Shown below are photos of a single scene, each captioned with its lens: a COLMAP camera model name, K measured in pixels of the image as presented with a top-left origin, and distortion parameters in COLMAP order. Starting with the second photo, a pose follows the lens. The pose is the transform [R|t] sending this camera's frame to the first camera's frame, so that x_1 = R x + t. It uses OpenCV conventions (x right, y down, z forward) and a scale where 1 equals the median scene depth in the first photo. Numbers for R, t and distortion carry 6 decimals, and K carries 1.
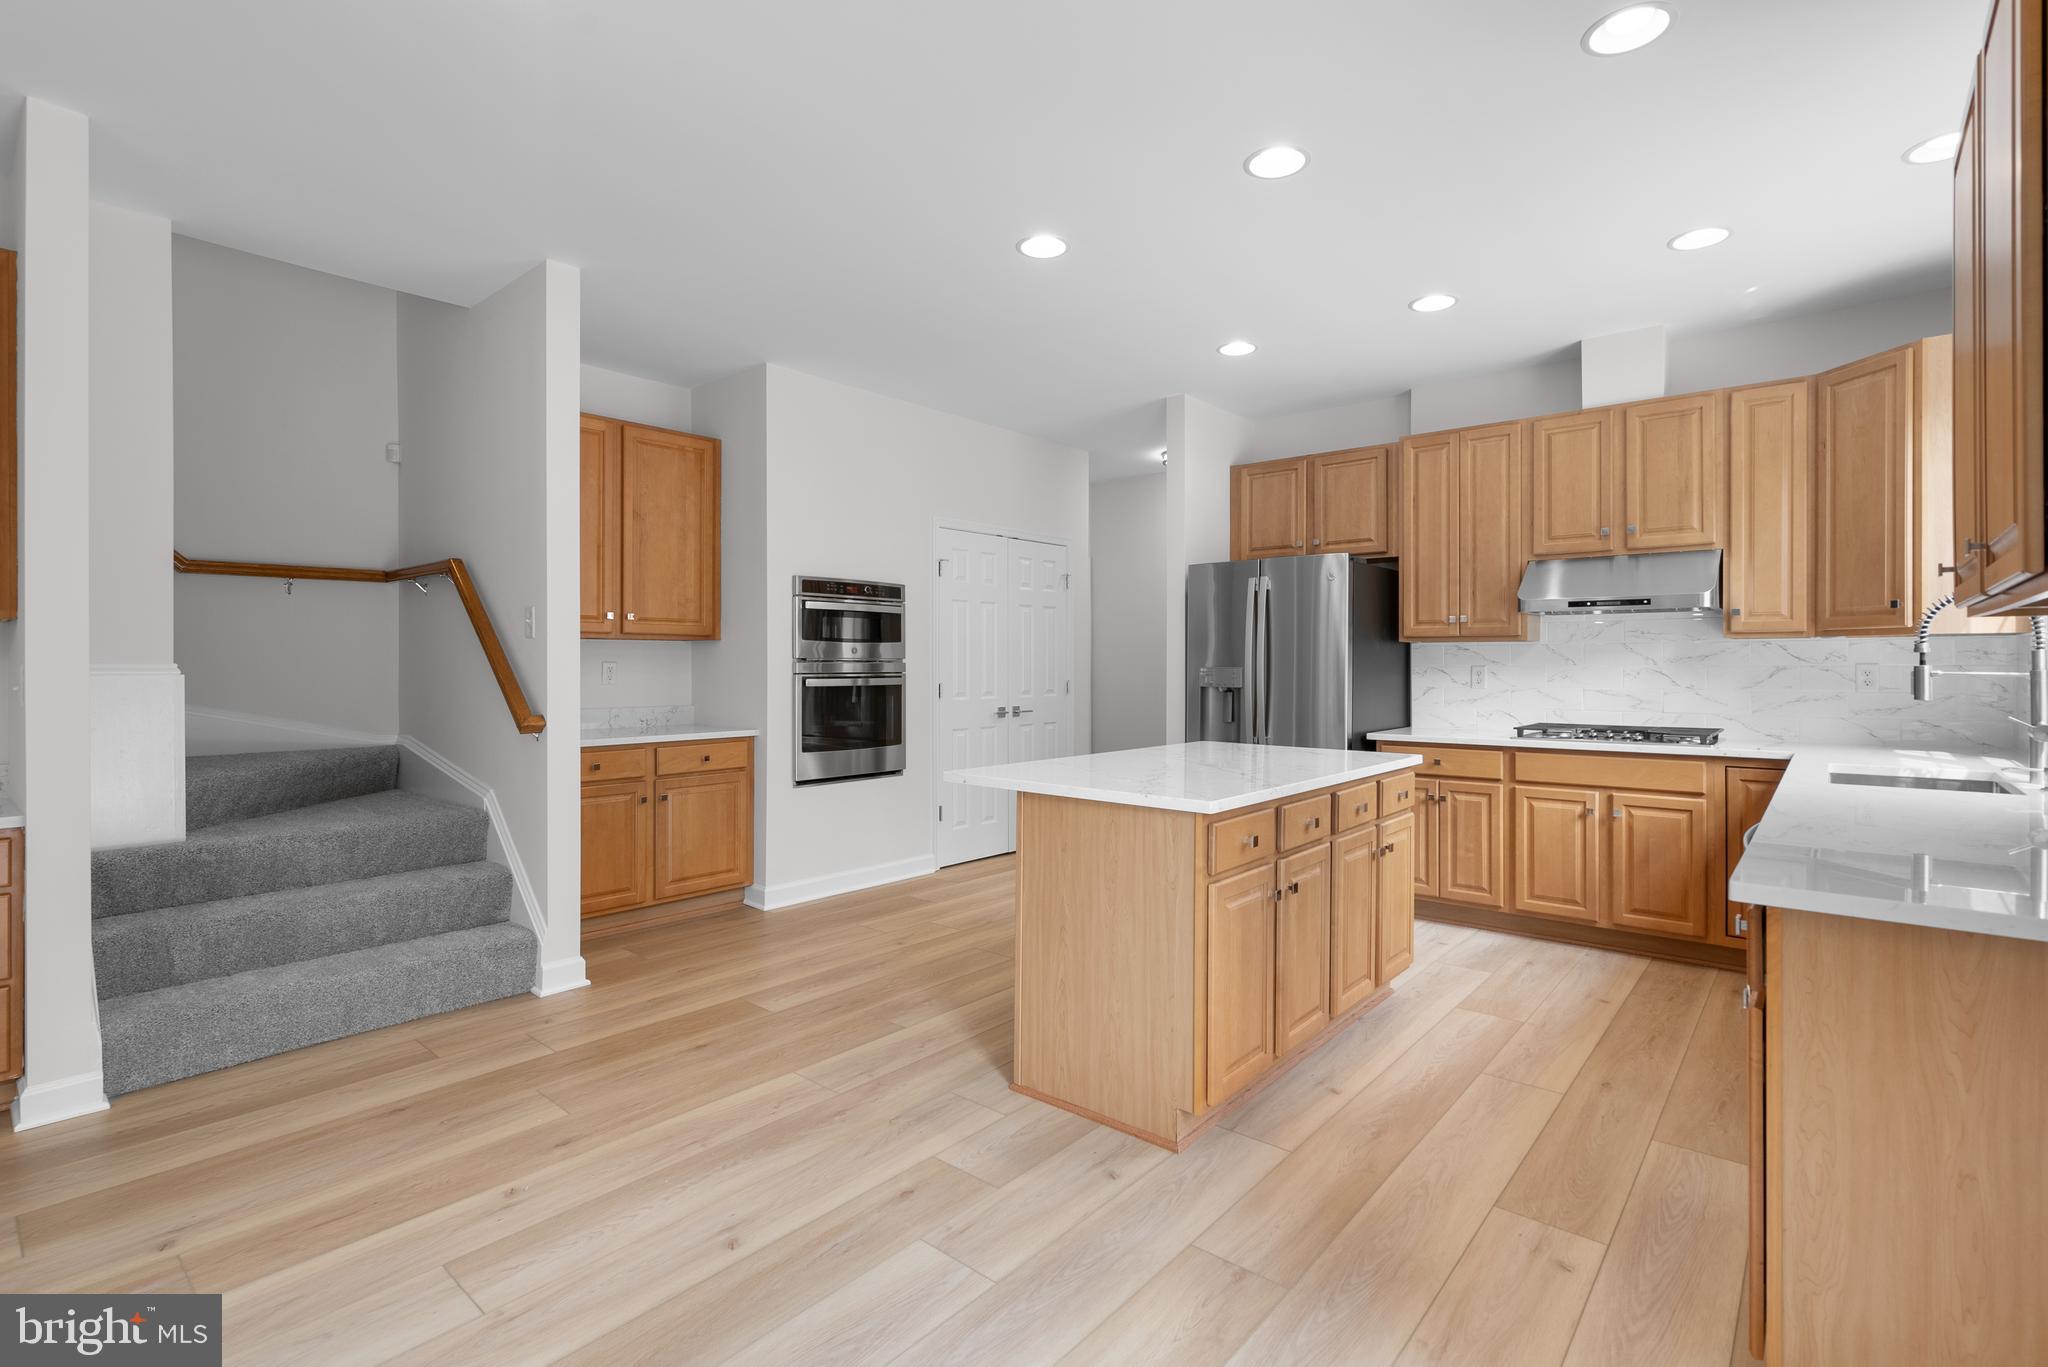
lens RADIAL K [[957.3, 0, 1028.4], [0, 957.3, 662.7], [0, 0, 1]] dist [-0.003264, -0.000181]
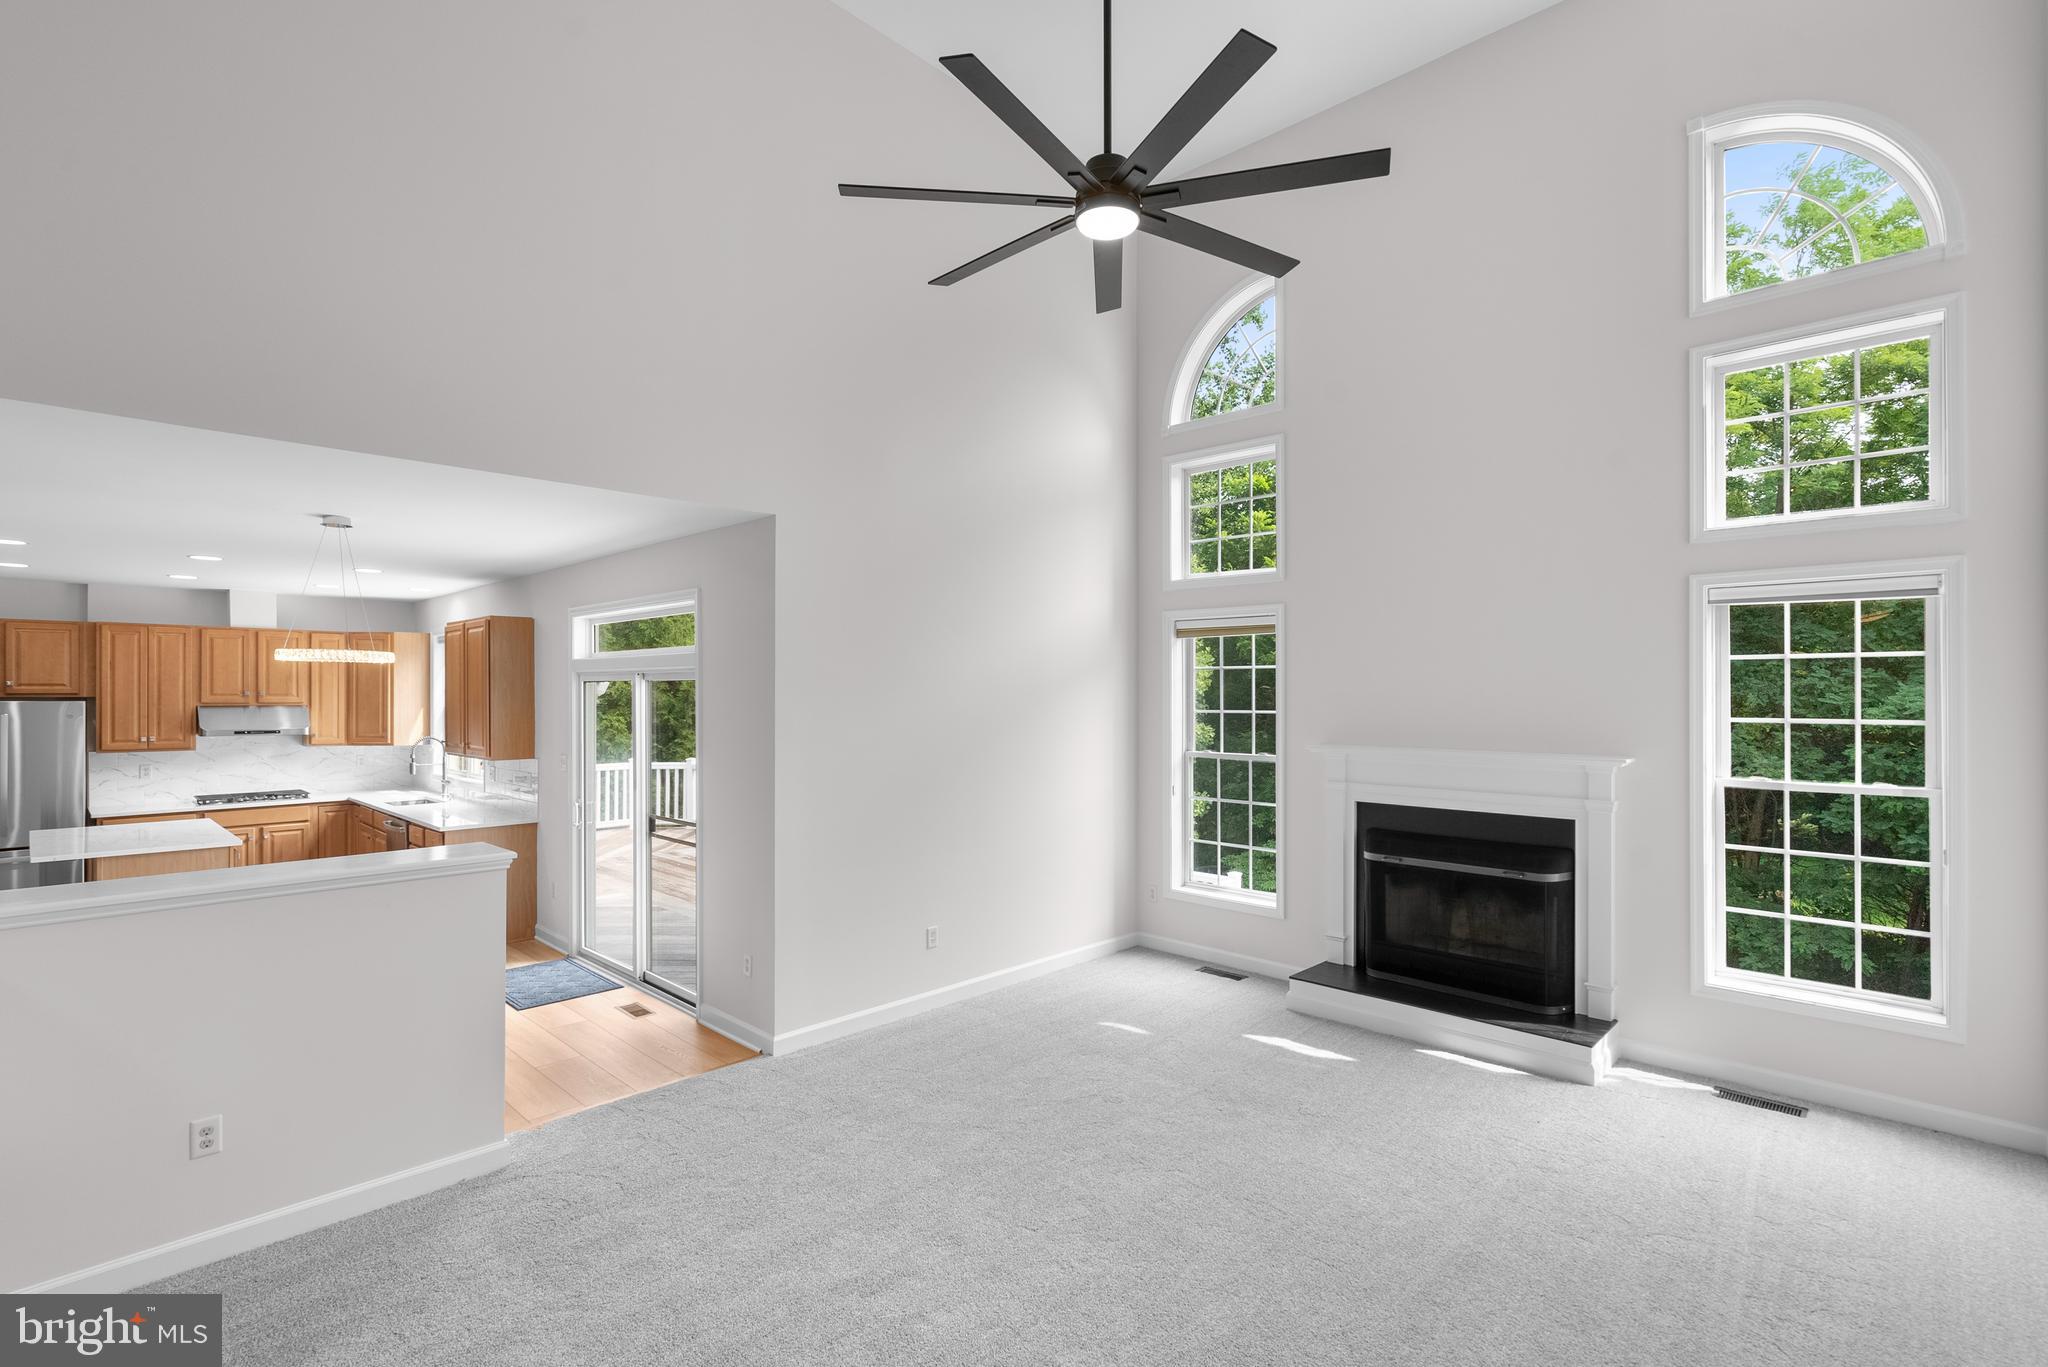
lens RADIAL K [[953.0, 0, 1030.1], [0, 953.0, 691.5], [0, 0, 1]] dist [0.000680, 0.000334]
pose [[0.060223, 0.003497, 0.998179, -1.354097], [0.000946, 0.999993, -0.003560, -0.146354], [-0.998184, 0.001159, 0.060220, -0.769484]]
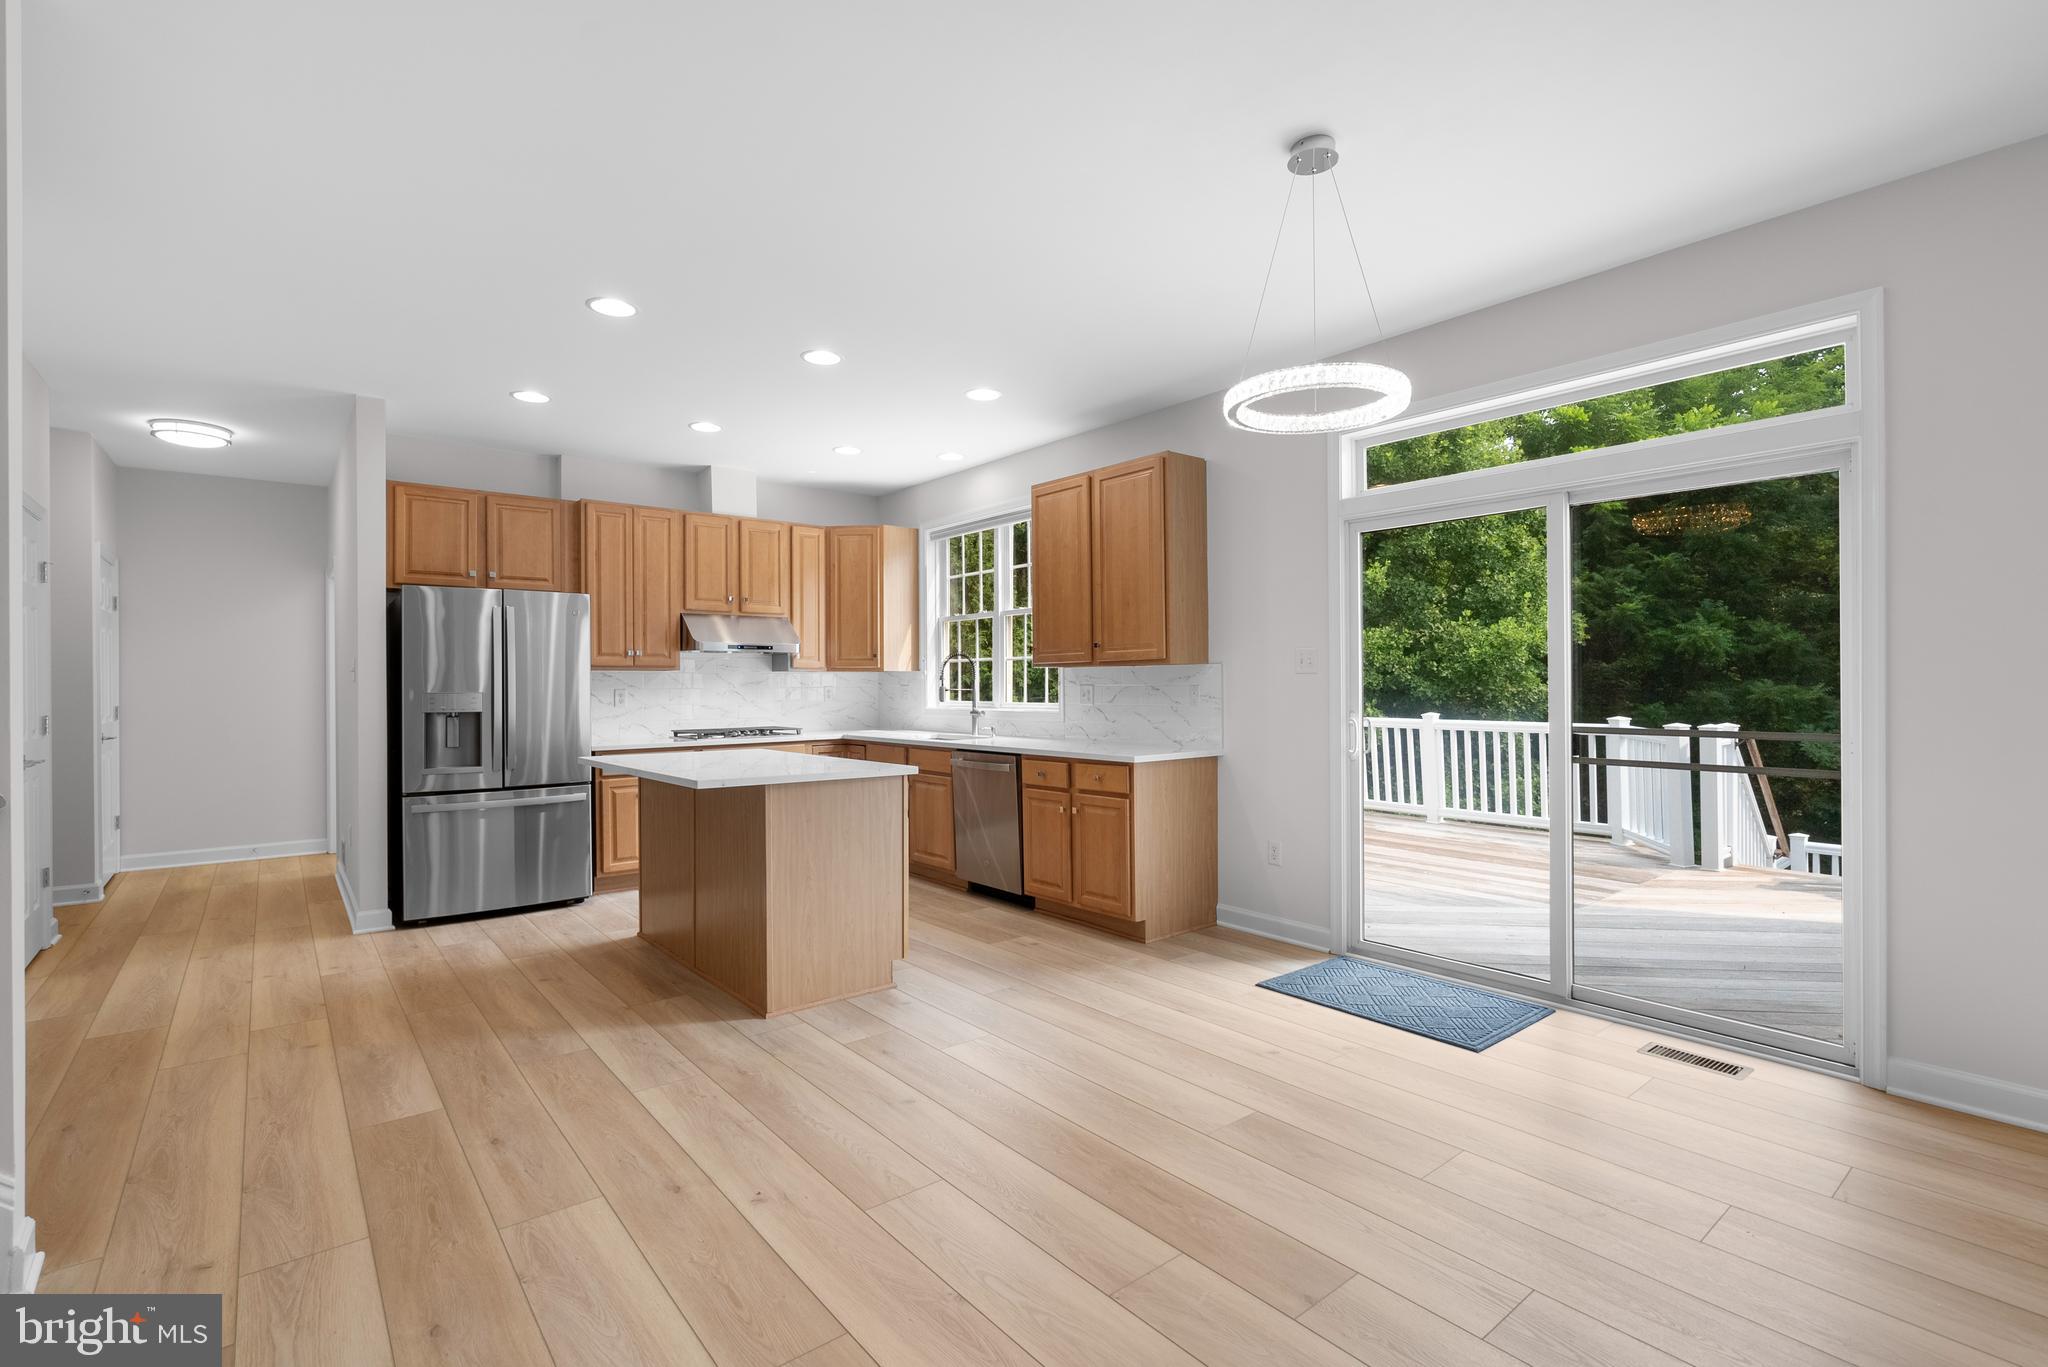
lens RADIAL K [[941.4, 0, 1035.6], [0, 941.4, 671.1], [0, 0, 1]] dist [0.000967, 0.000653]
pose [[0.172670, 0.012414, 0.984902, -0.856969], [0.006859, 0.999881, -0.013805, 0.000208], [-0.984956, 0.009139, 0.172564, 0.300678]]
